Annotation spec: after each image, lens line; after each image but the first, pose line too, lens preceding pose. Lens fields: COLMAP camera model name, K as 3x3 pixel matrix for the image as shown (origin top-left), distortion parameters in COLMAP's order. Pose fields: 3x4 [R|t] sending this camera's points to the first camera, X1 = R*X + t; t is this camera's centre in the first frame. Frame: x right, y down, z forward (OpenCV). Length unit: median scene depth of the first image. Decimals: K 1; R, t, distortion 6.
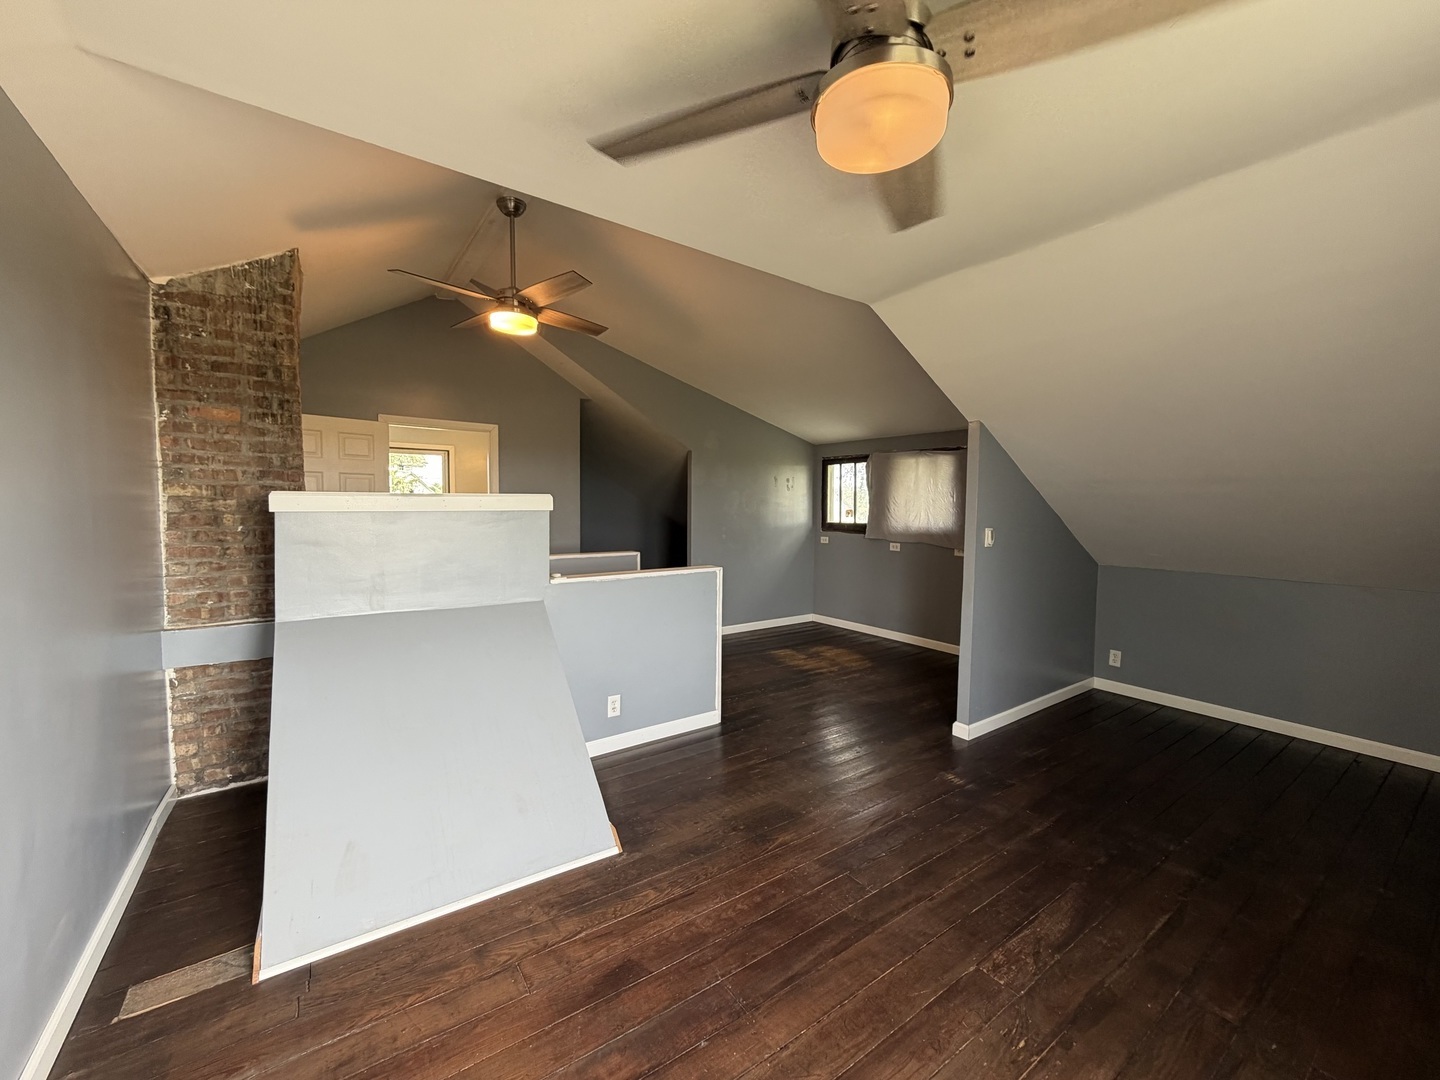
lens RADIAL K [[573.0, 0, 723.8], [0, 573.0, 540.2], [0, 0, 1]] dist [0.000710, 0.000013]
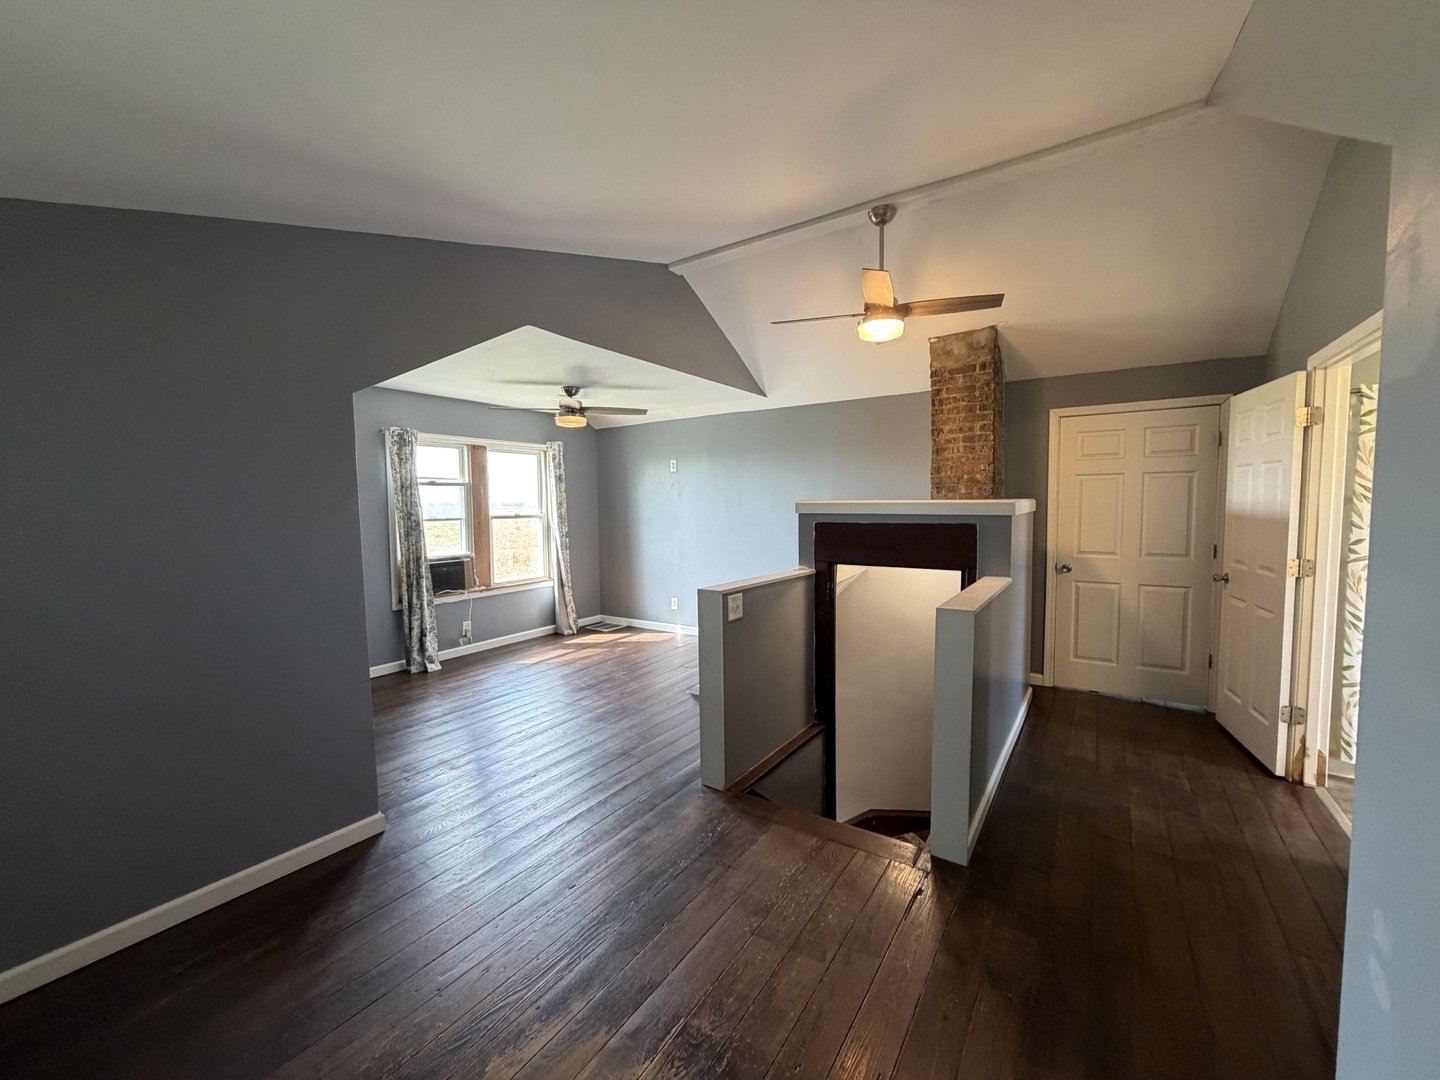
lens RADIAL K [[573.0, 0, 723.8], [0, 573.0, 540.2], [0, 0, 1]] dist [0.000710, 0.000013]
pose [[-0.931517, 0.026888, -0.362701, 0.356188], [-0.017225, 0.992883, 0.117843, -0.163979], [0.363289, 0.116021, -0.924425, 2.482441]]
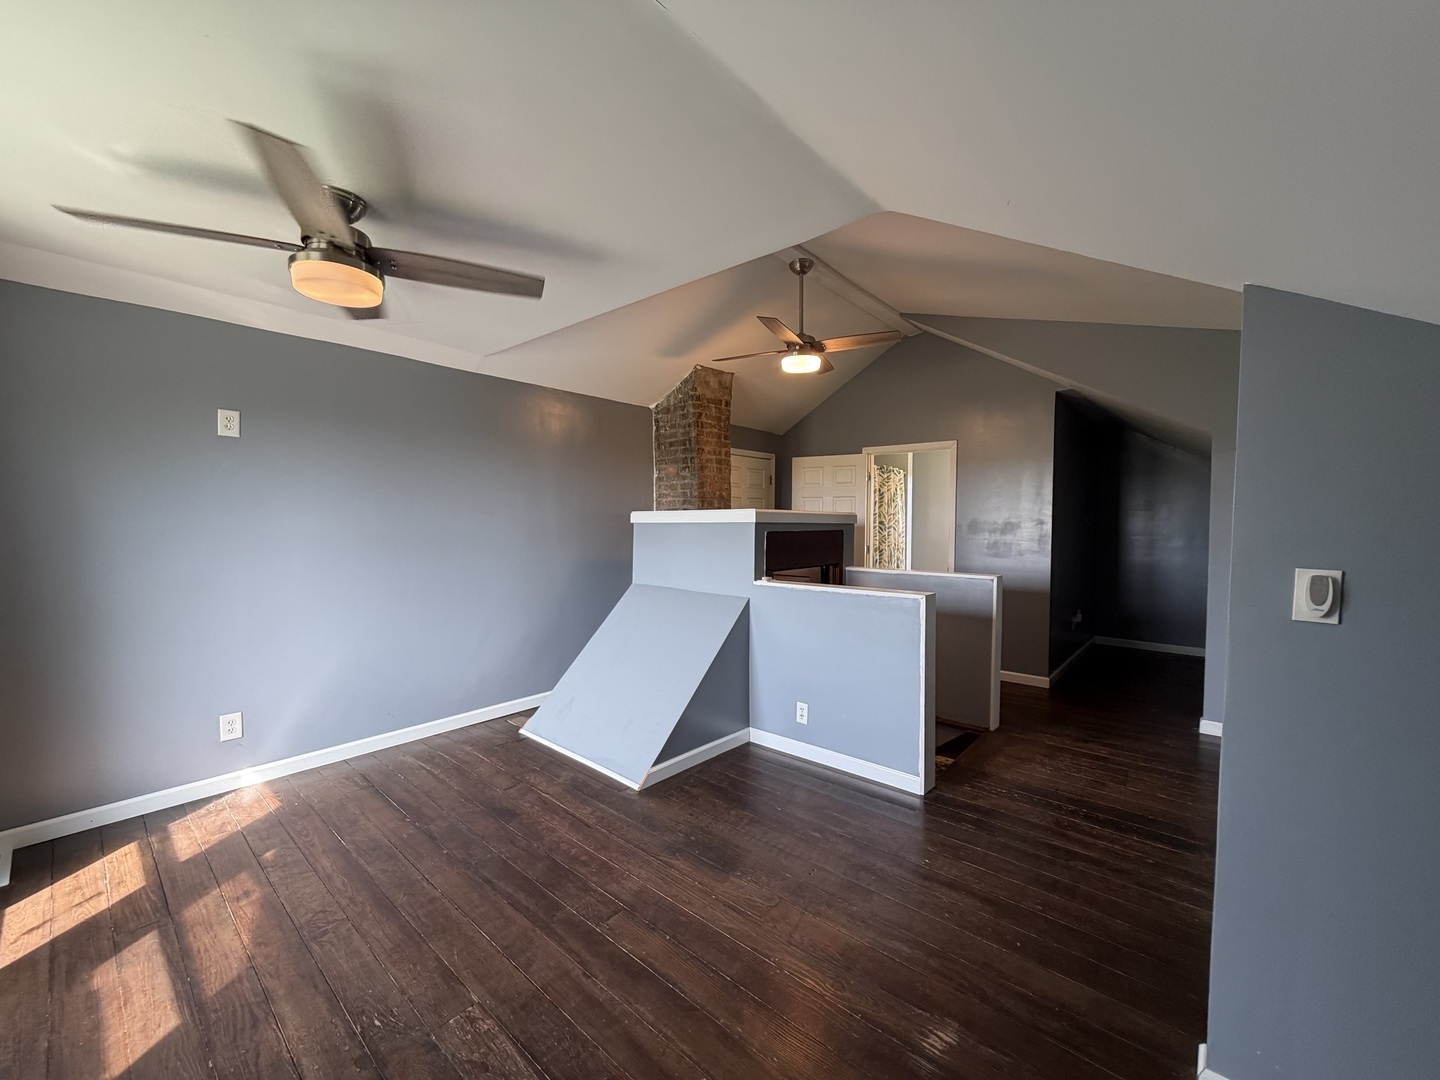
lens RADIAL K [[573.0, 0, 723.8], [0, 573.0, 540.2], [0, 0, 1]] dist [0.000710, 0.000013]
pose [[0.239040, 0.024244, -0.970707, 0.980468], [-0.059171, 0.998194, 0.010359, -0.027597], [0.969205, 0.054962, 0.240043, 0.773965]]
